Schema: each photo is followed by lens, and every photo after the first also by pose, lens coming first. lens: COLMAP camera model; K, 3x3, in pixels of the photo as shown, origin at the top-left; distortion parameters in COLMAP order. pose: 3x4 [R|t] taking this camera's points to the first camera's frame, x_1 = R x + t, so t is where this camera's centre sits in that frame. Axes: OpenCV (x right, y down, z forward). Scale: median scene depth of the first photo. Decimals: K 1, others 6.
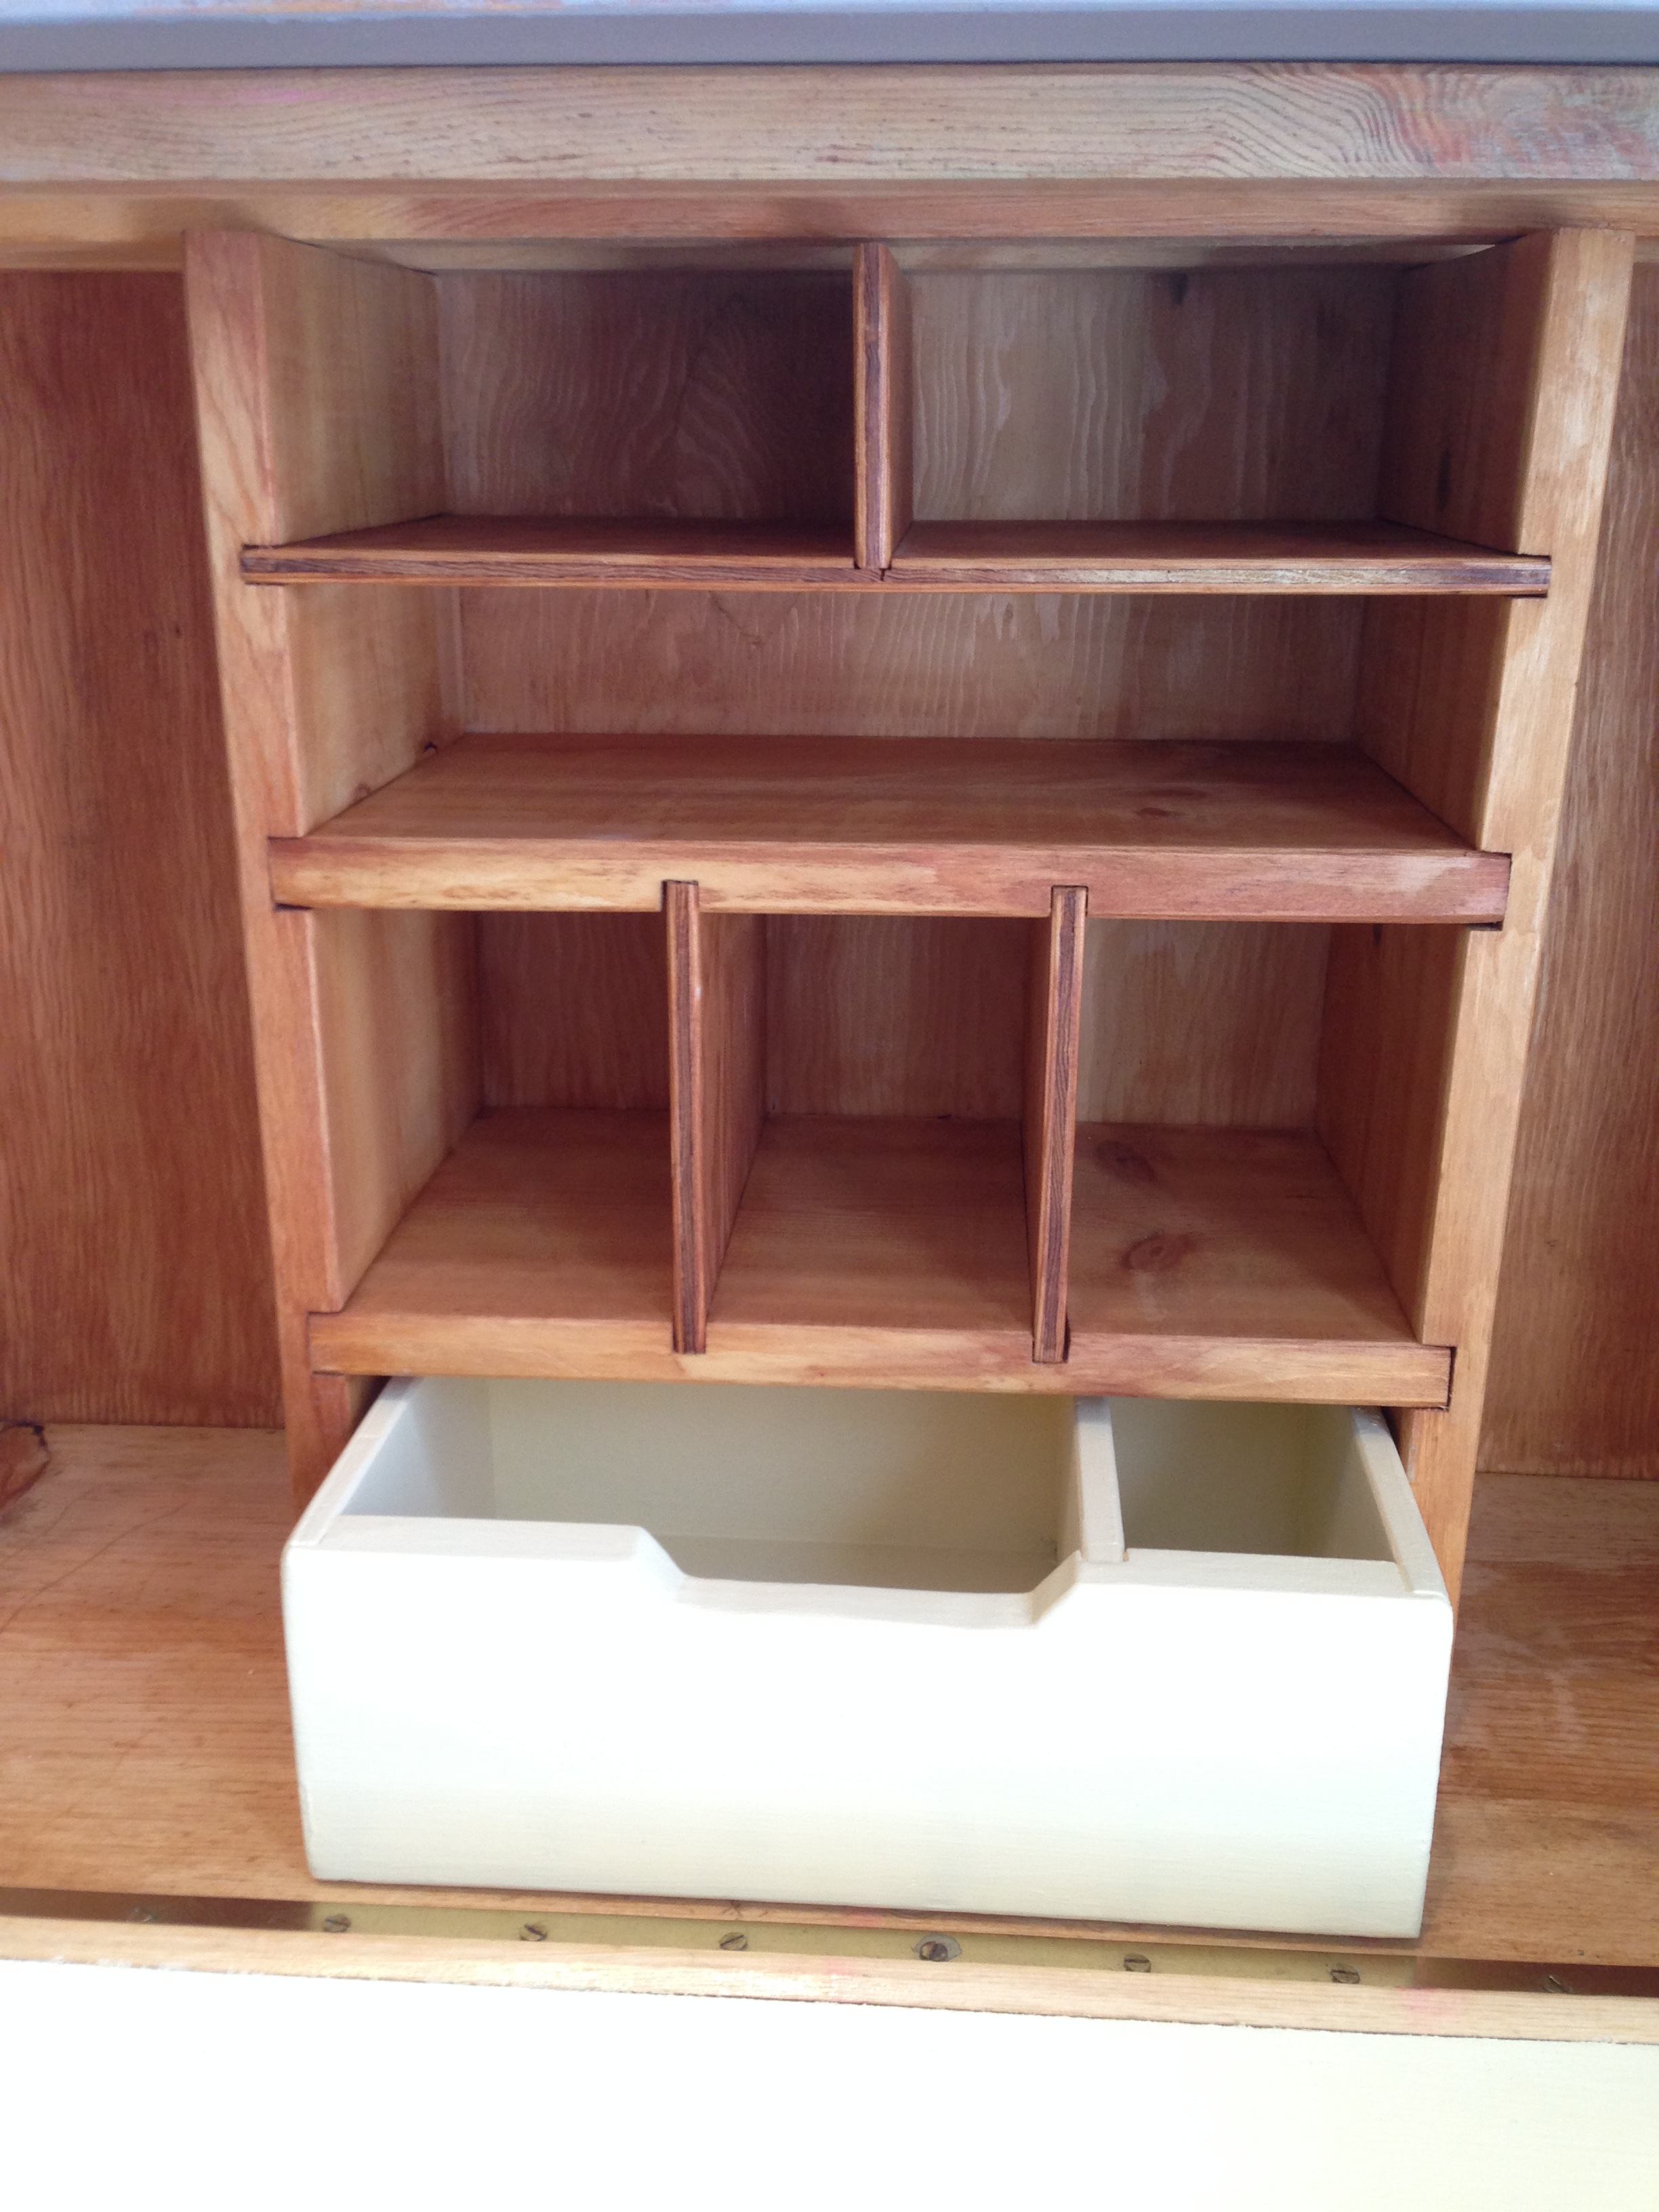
lens RADIAL K [[2061.8, 0, 823.1], [0, 2061.8, 1089.8], [0, 0, 1]] dist [0.046062, 0.000000]
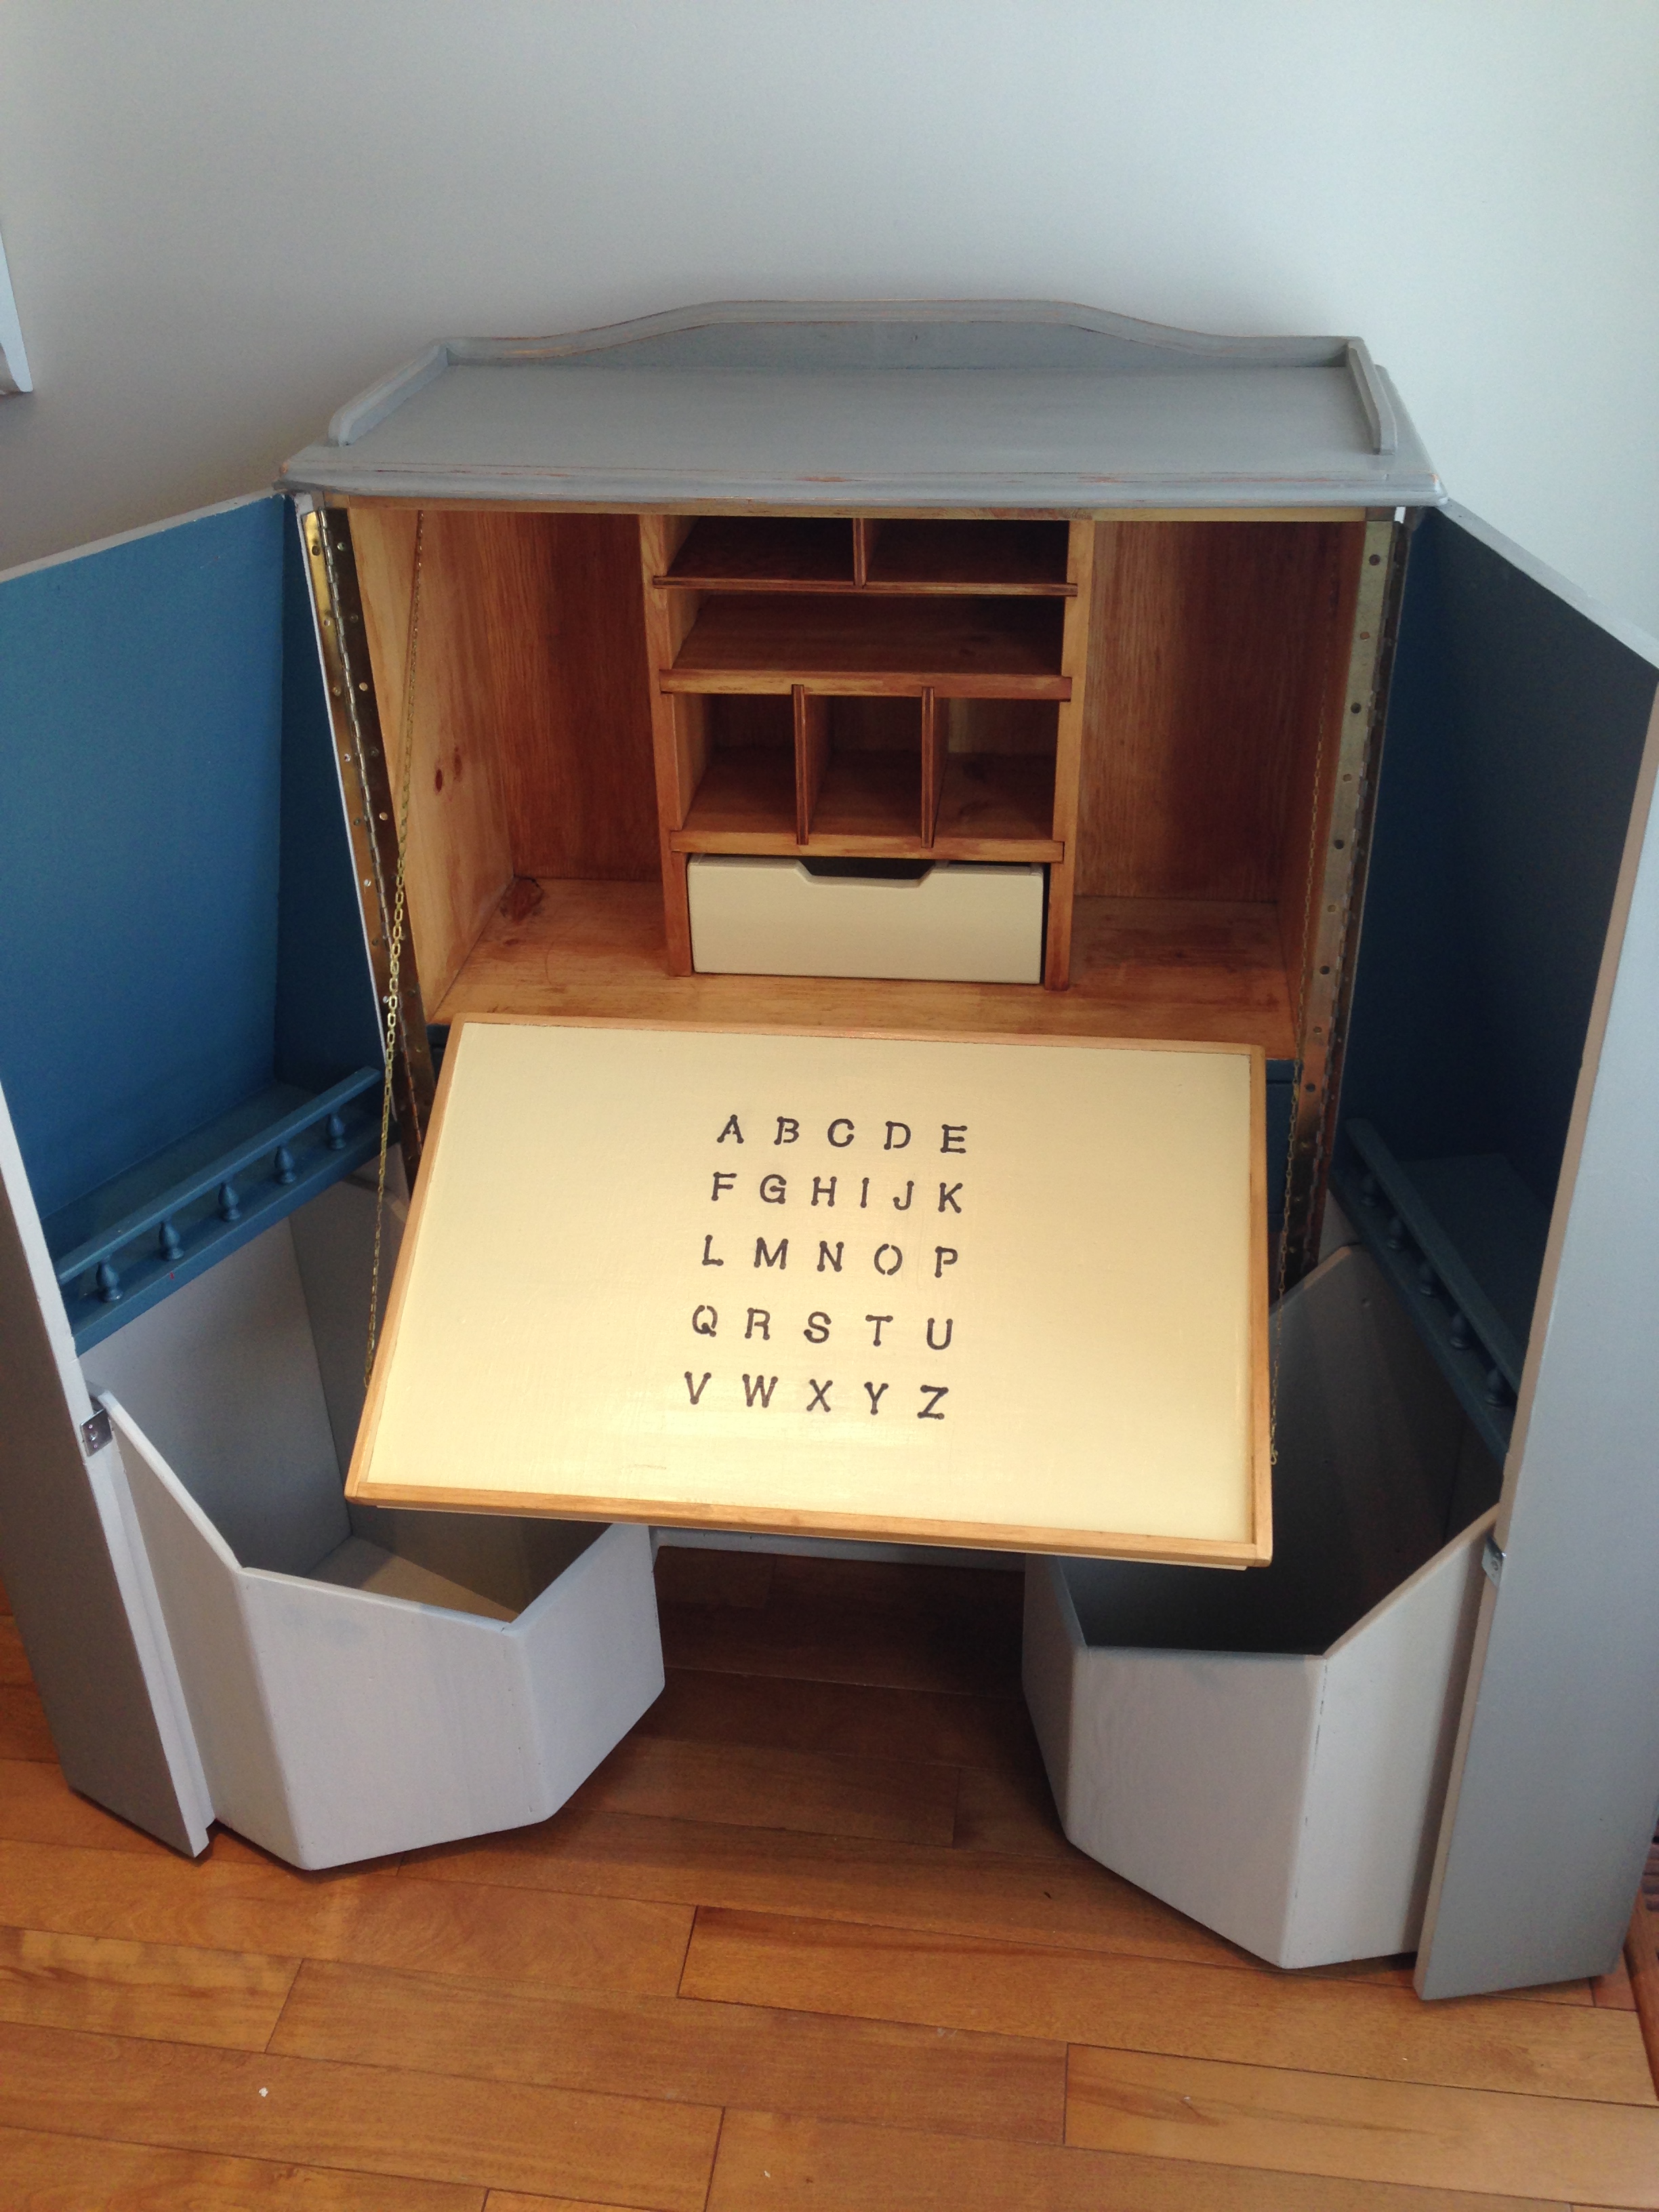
lens RADIAL K [[2061.8, 0, 819.2], [0, 2061.8, 1093.6], [0, 0, 1]] dist [0.046062, 0.000000]
pose [[0.998306, 0.005625, -0.057901, 0.130129], [0.007697, 0.973791, 0.227314, -0.193697], [0.057663, -0.227374, 0.972099, -1.923010]]
